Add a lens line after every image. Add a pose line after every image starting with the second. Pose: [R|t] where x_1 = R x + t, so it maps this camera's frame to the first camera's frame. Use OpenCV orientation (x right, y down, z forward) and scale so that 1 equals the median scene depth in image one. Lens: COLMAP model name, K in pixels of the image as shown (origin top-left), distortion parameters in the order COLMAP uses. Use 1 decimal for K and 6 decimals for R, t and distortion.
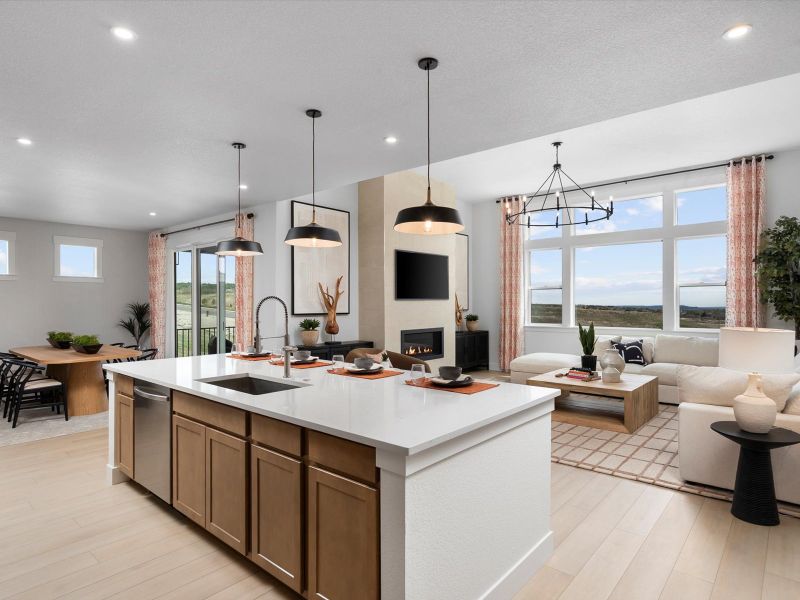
lens RADIAL K [[458.8, 0, 399.3], [0, 458.8, 302.8], [0, 0, 1]] dist [0.000020, 0.005094]
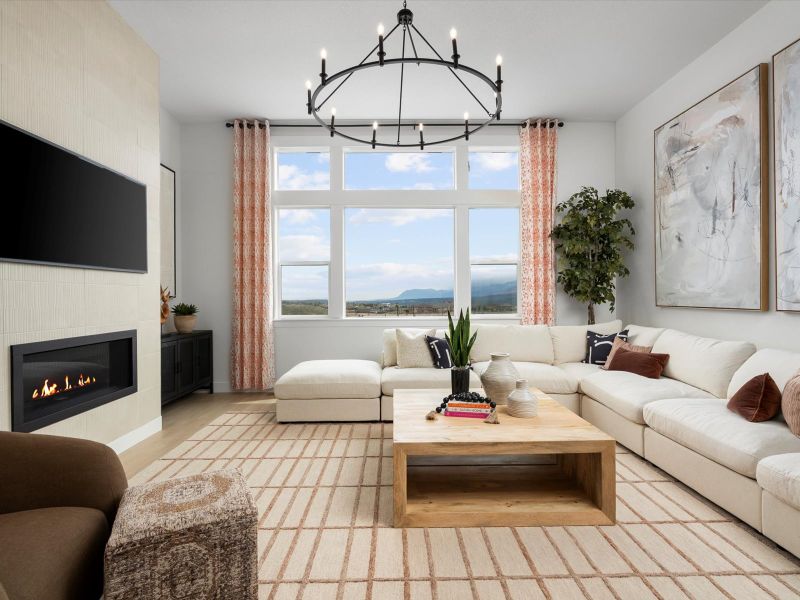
lens RADIAL K [[409.1, 0, 397.2], [0, 409.1, 295.2], [0, 0, 1]] dist [-0.012359, 0.002825]
pose [[0.750245, -0.000111, 0.661160, 0.023803], [0.006027, 0.999960, -0.006671, 0.026772], [-0.661133, 0.008990, 0.750215, 0.600514]]
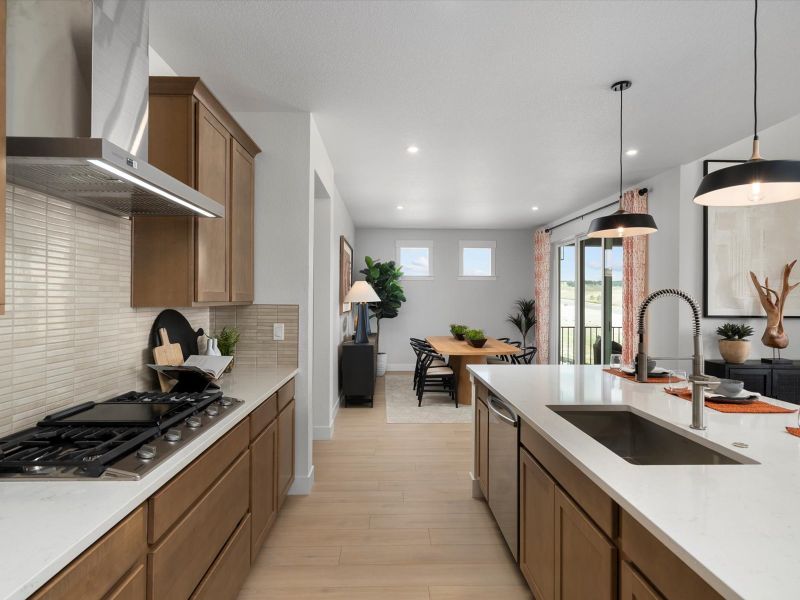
lens RADIAL K [[433.1, 0, 401.7], [0, 433.1, 297.9], [0, 0, 1]] dist [0.005118, -0.002073]
pose [[0.671258, 0.002777, -0.741219, -0.042904], [-0.006635, 0.999975, -0.002262, 0.000624], [0.741194, 0.006436, 0.671260, 0.169843]]
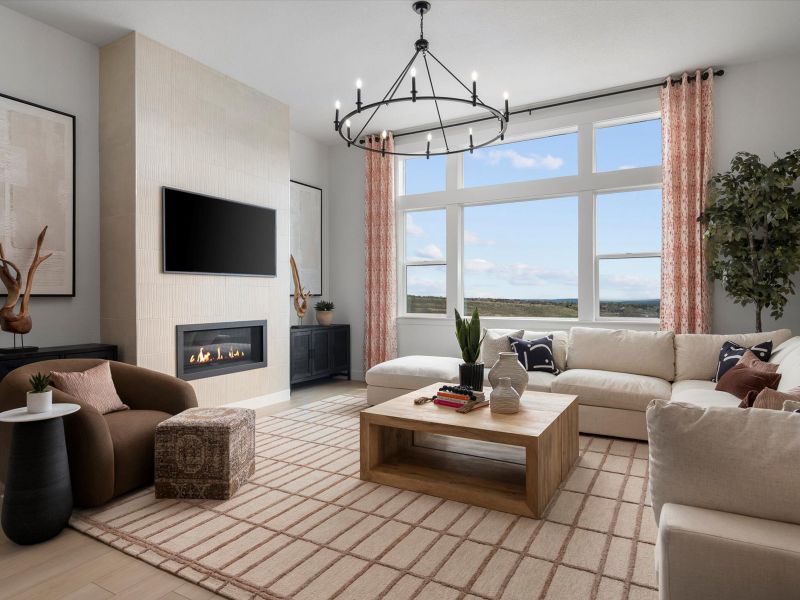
lens RADIAL K [[483.6, 0, 399.2], [0, 483.6, 297.2], [0, 0, 1]] dist [-0.004467, 0.002745]
pose [[0.981500, -0.000496, 0.191463, 0.180248], [0.000261, 0.999999, 0.001248, 0.025301], [-0.191464, -0.001175, 0.981499, 0.361901]]
